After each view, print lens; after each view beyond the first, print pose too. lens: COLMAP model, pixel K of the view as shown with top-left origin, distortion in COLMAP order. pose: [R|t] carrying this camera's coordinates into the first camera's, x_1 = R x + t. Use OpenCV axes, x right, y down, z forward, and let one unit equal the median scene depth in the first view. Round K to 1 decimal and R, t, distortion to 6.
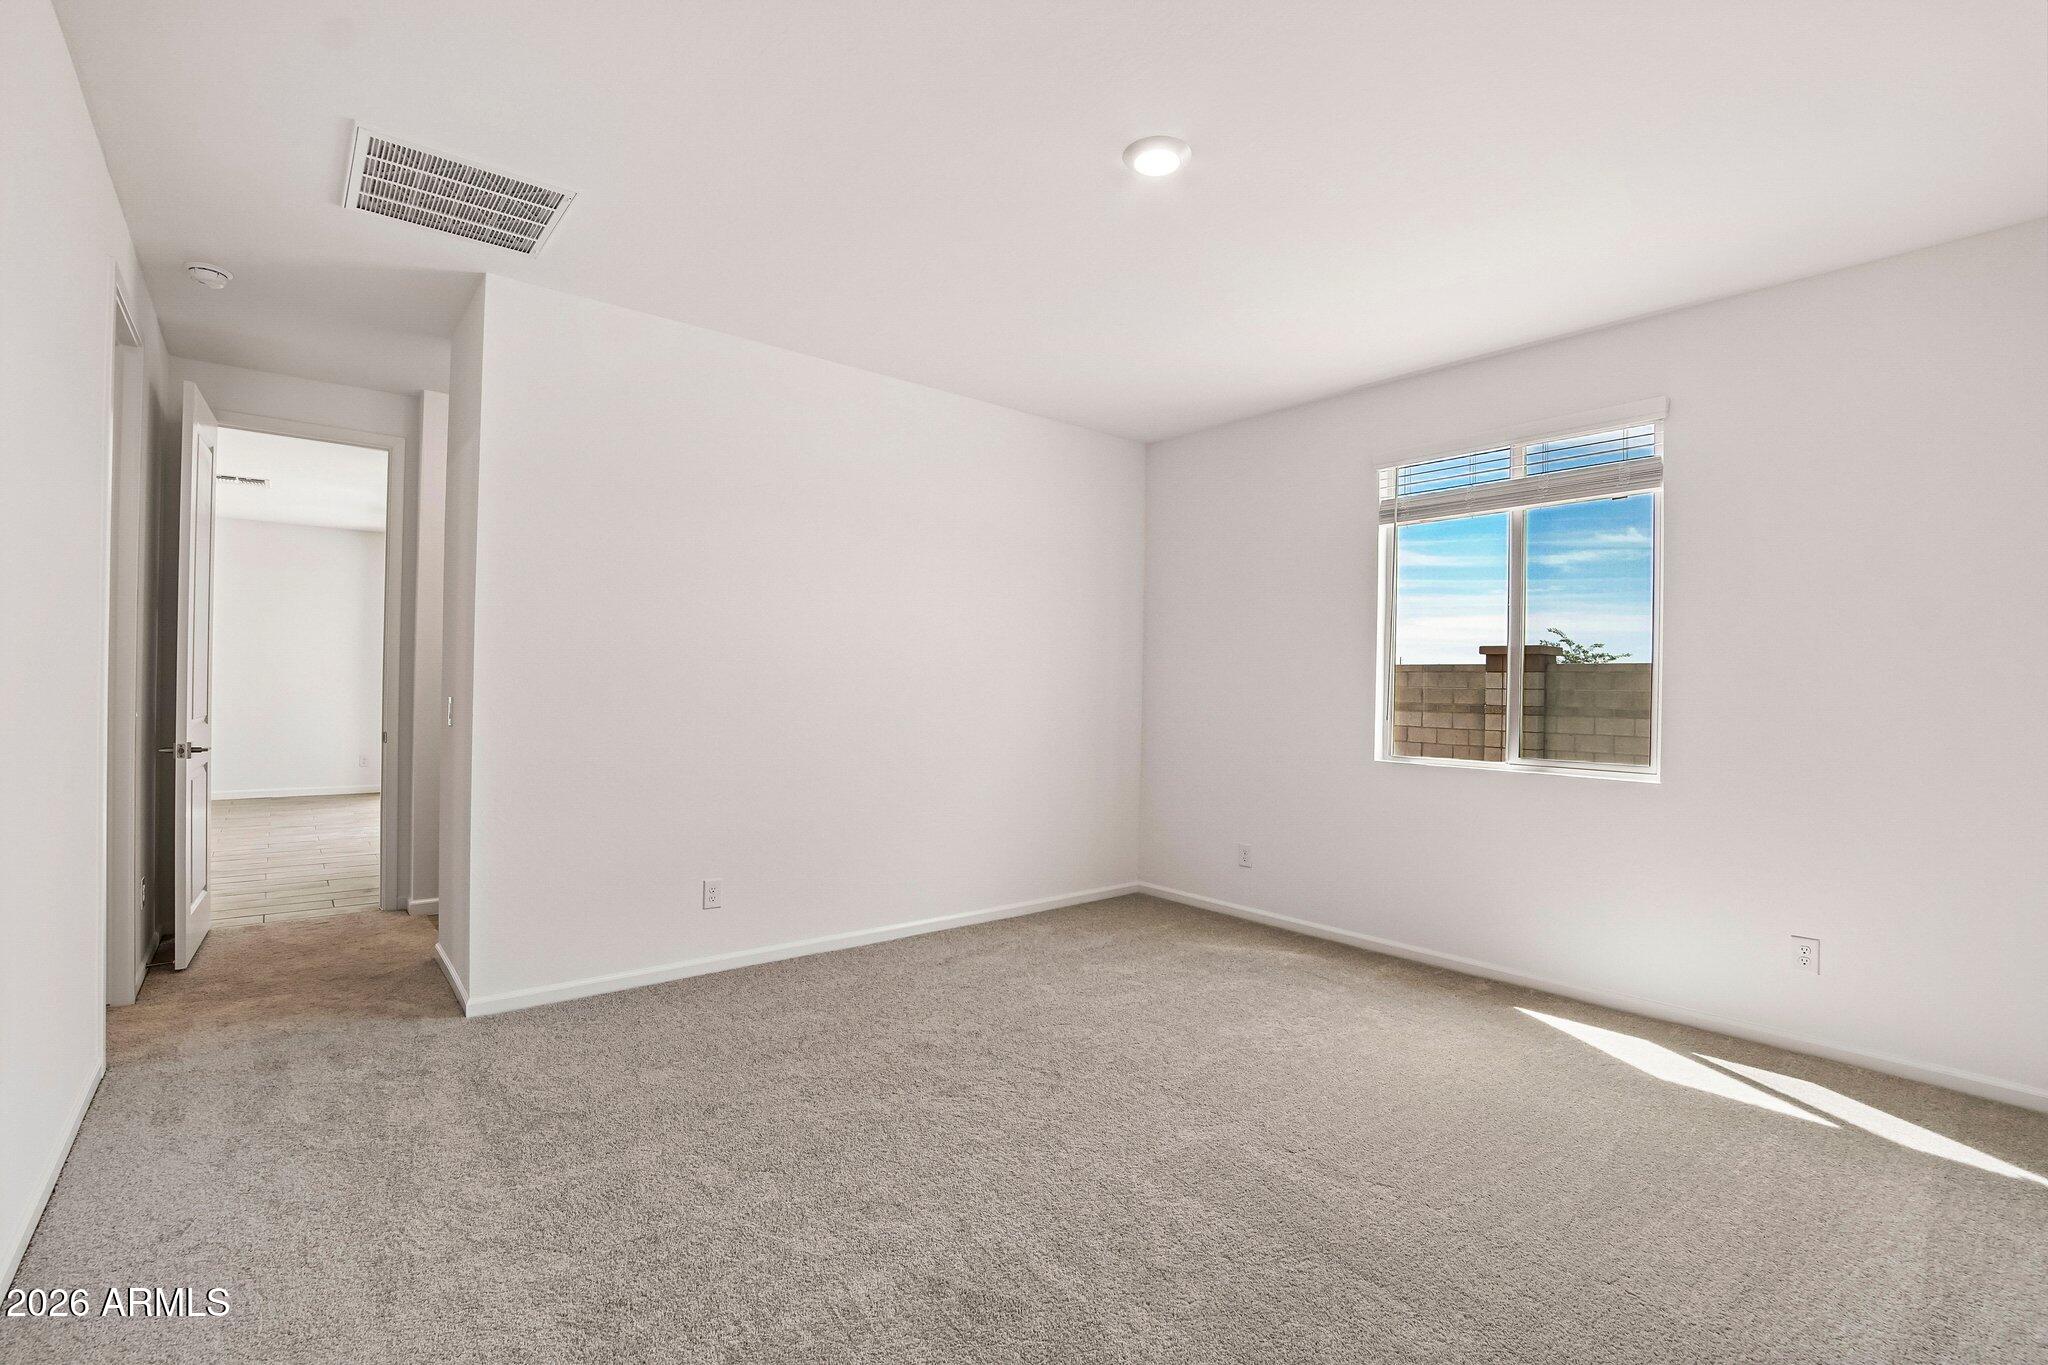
lens RADIAL K [[914.4, 0, 1015.4], [0, 914.4, 688.3], [0, 0, 1]] dist [-0.046599, 0.012201]
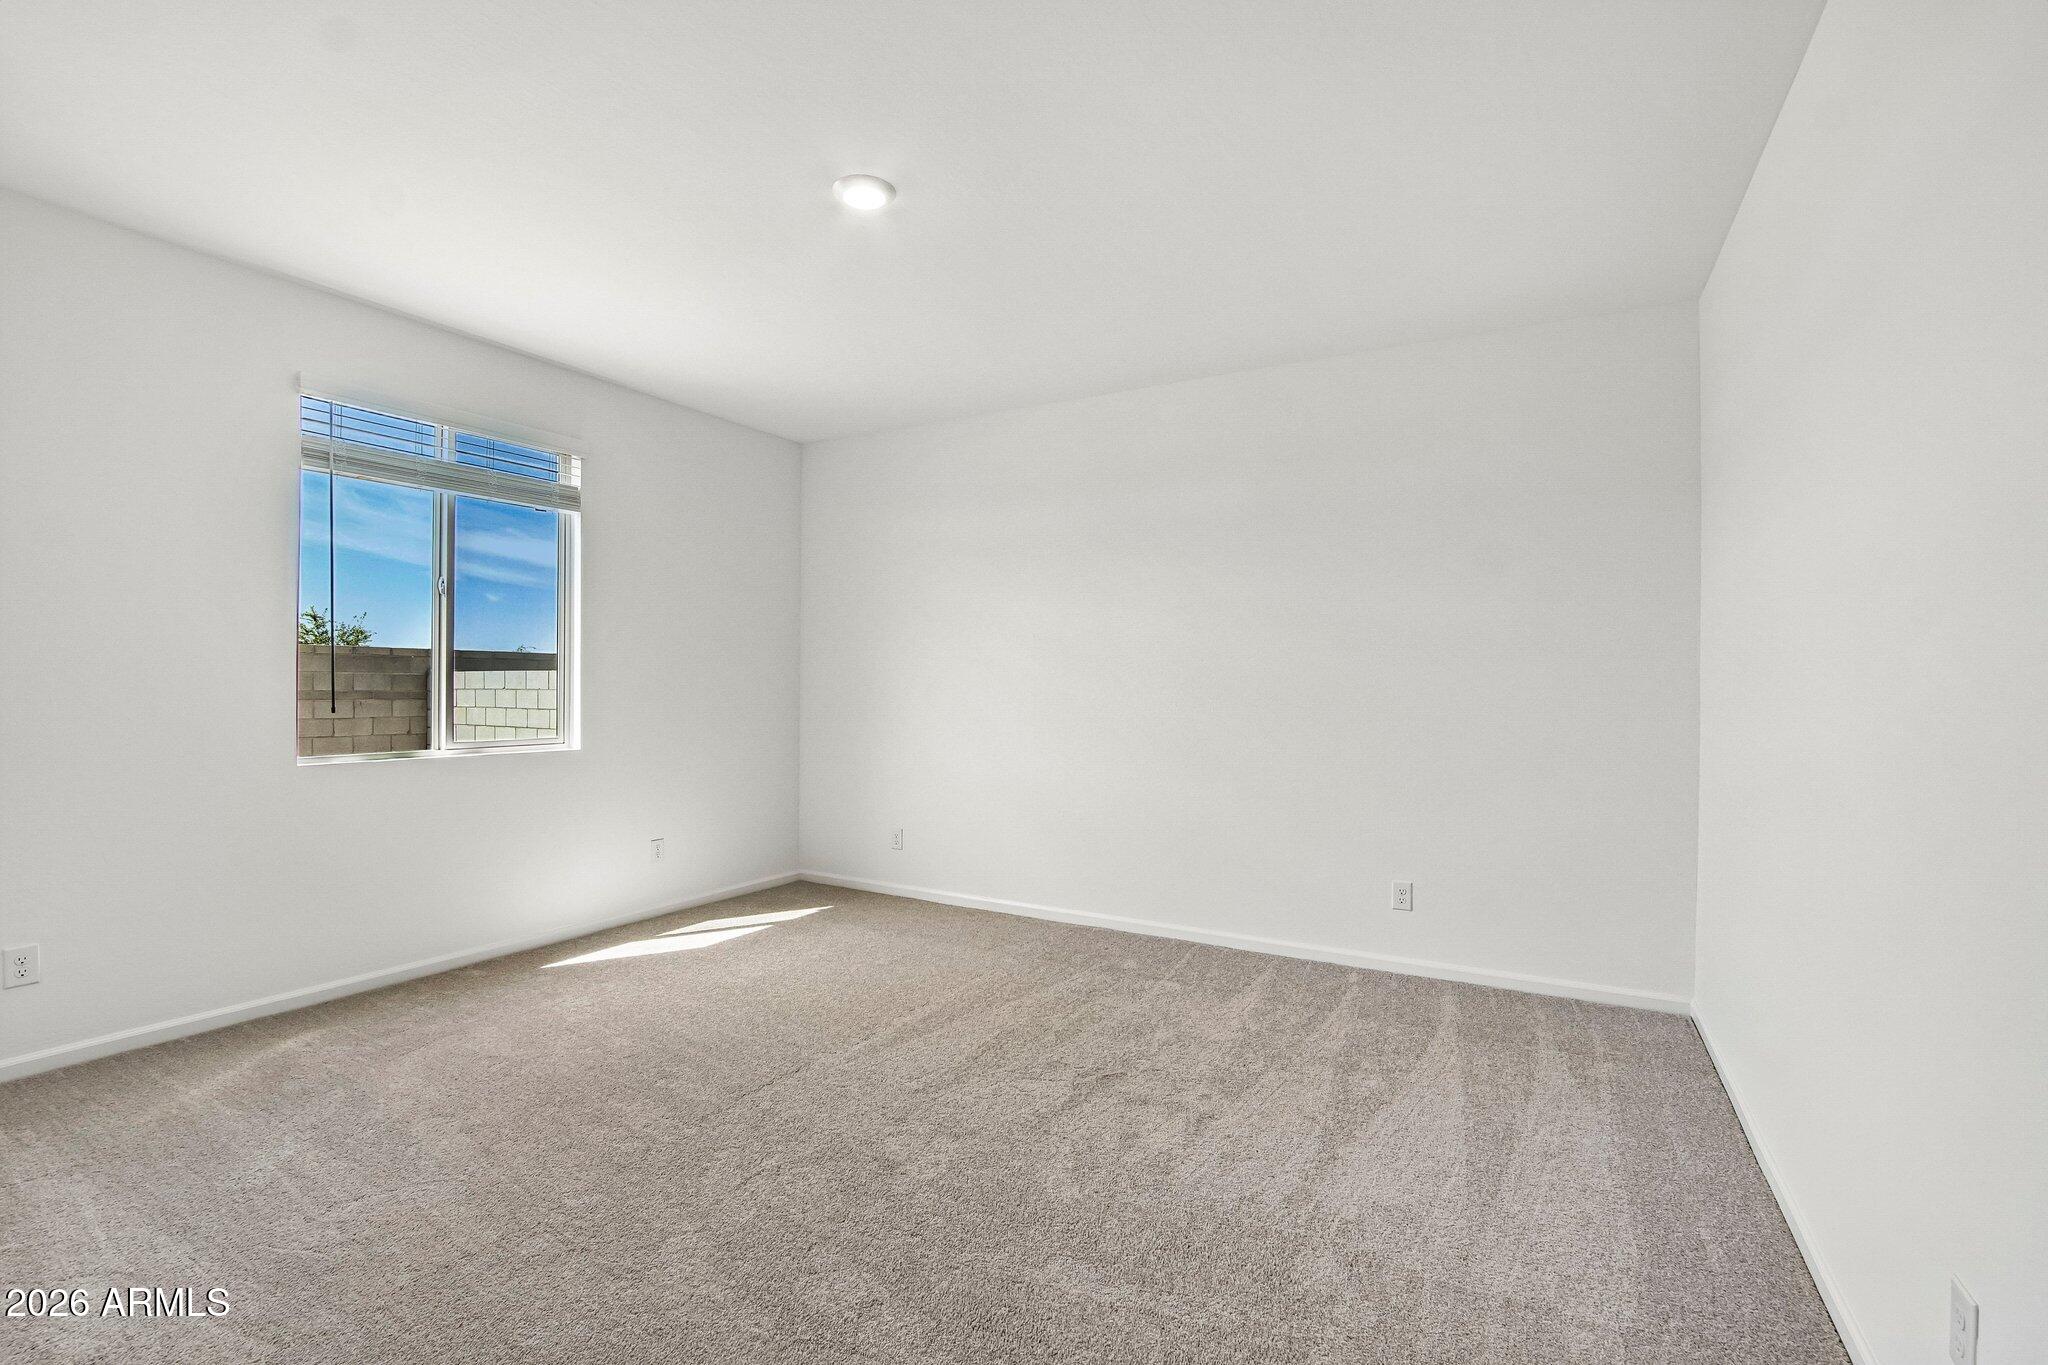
lens RADIAL K [[914.4, 0, 1015.4], [0, 914.4, 688.3], [0, 0, 1]] dist [-0.046599, 0.012201]
pose [[-0.351559, -0.031271, 0.935643, -0.656160], [-0.018669, 0.999477, 0.026390, -0.023745], [-0.935980, -0.008190, -0.351959, 0.844160]]
